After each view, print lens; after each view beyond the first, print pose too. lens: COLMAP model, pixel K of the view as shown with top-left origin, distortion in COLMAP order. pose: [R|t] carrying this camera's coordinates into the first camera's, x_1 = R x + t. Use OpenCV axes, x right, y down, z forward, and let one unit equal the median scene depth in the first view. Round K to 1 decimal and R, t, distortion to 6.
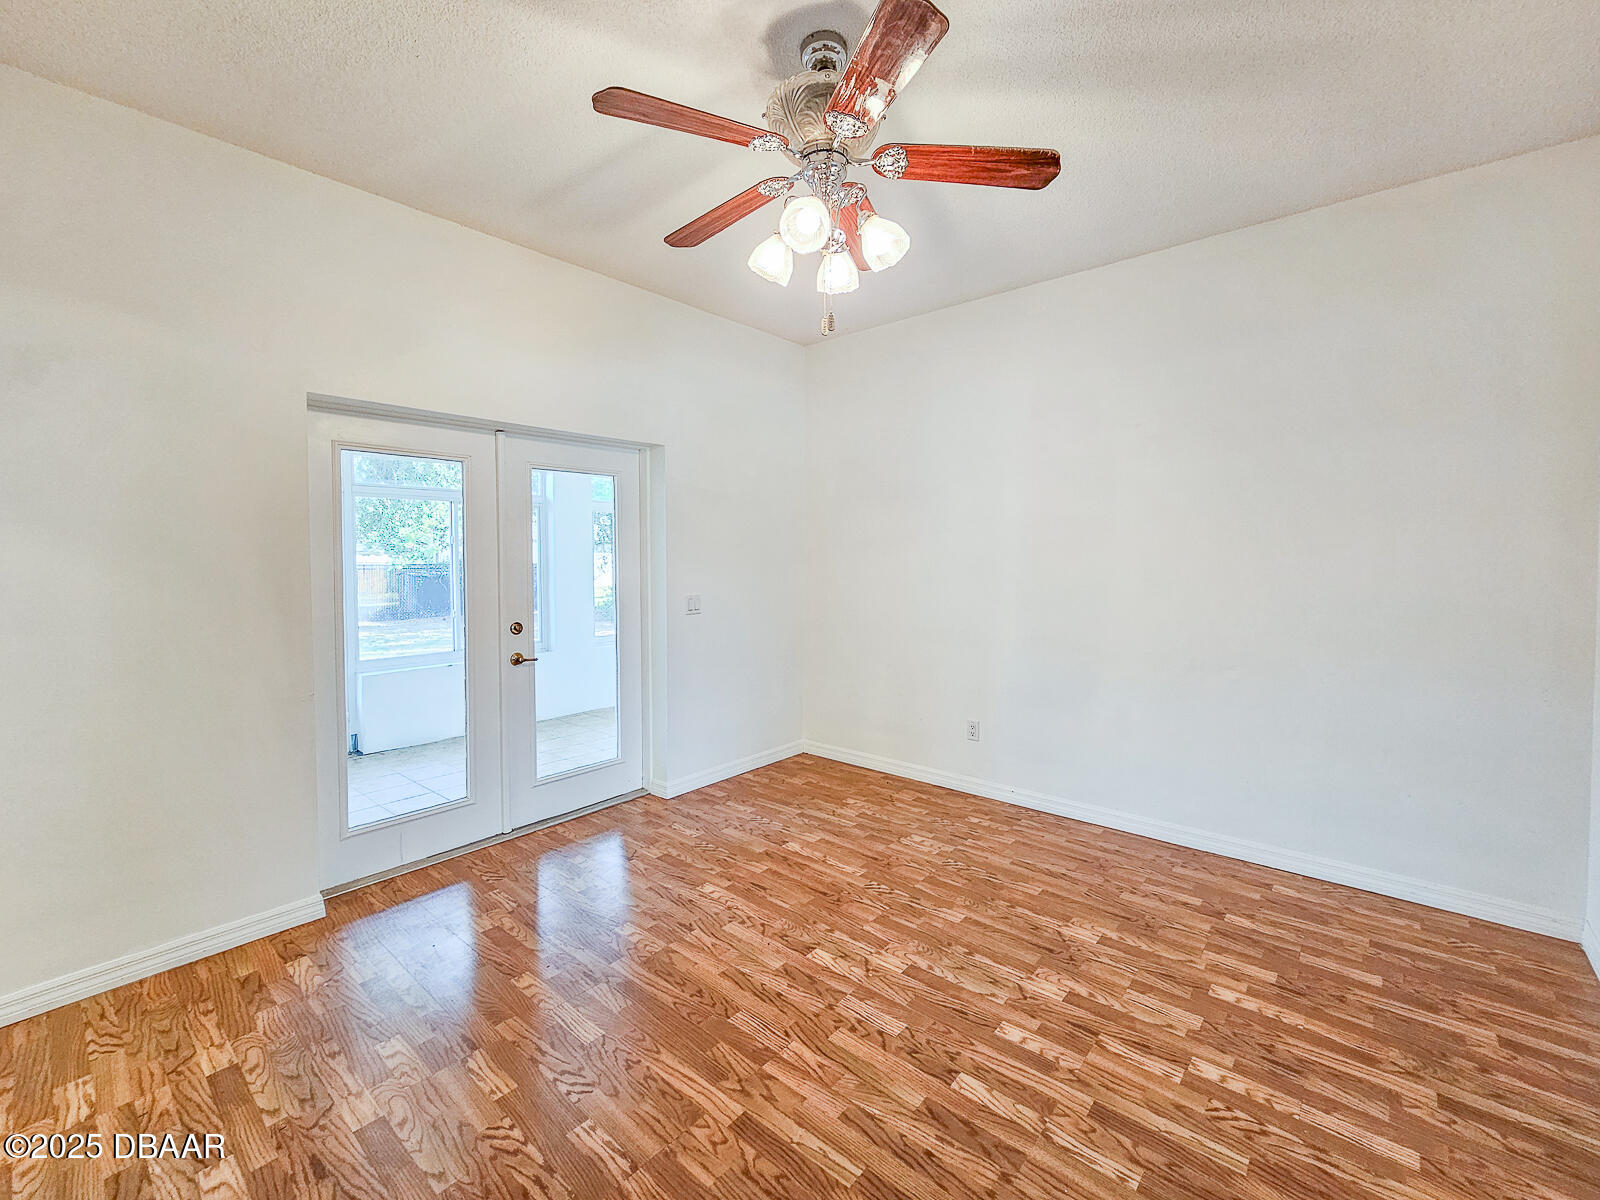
lens RADIAL K [[687.9, 0, 805.5], [0, 687.9, 588.2], [0, 0, 1]] dist [0.000216, 0.000632]
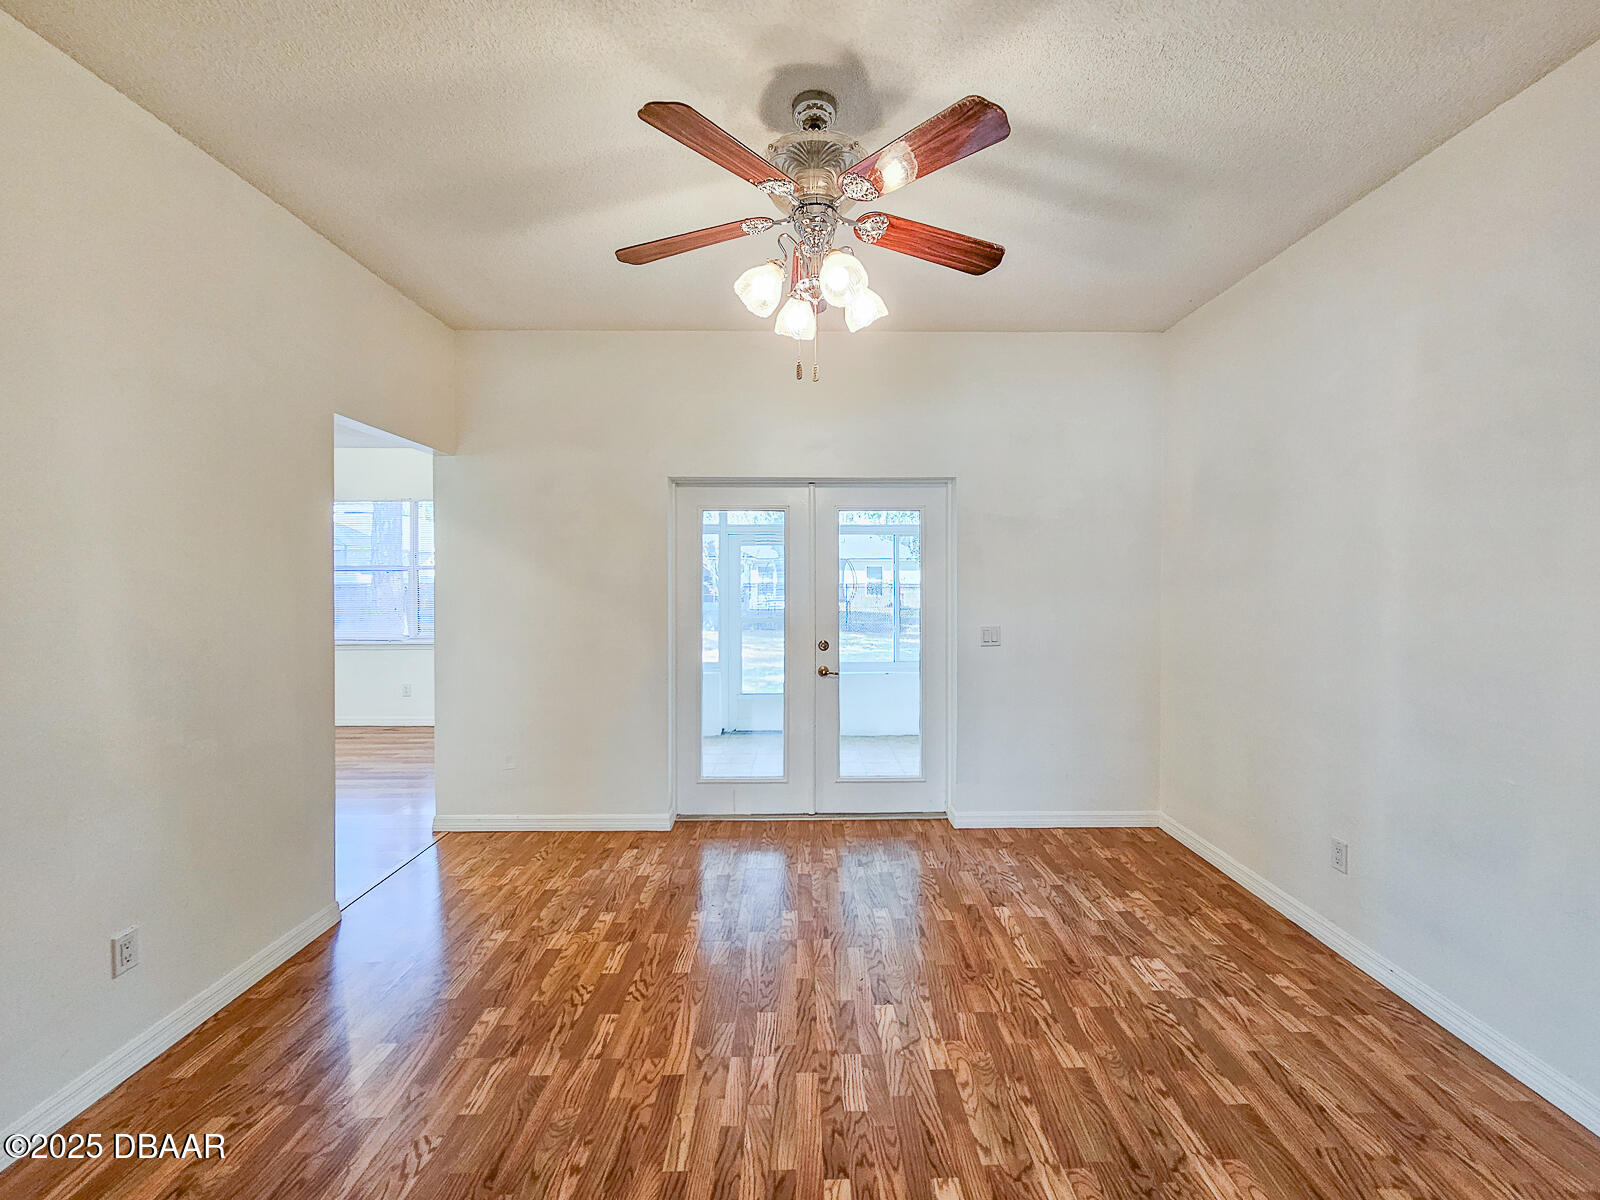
lens RADIAL K [[687.8, 0, 793.5], [0, 687.8, 587.6], [0, 0, 1]] dist [0.001422, 0.000336]
pose [[0.644700, 0.012892, -0.764327, 0.614090], [-0.036388, 0.999242, -0.013838, -0.031629], [0.763569, 0.036734, 0.644680, 0.249263]]
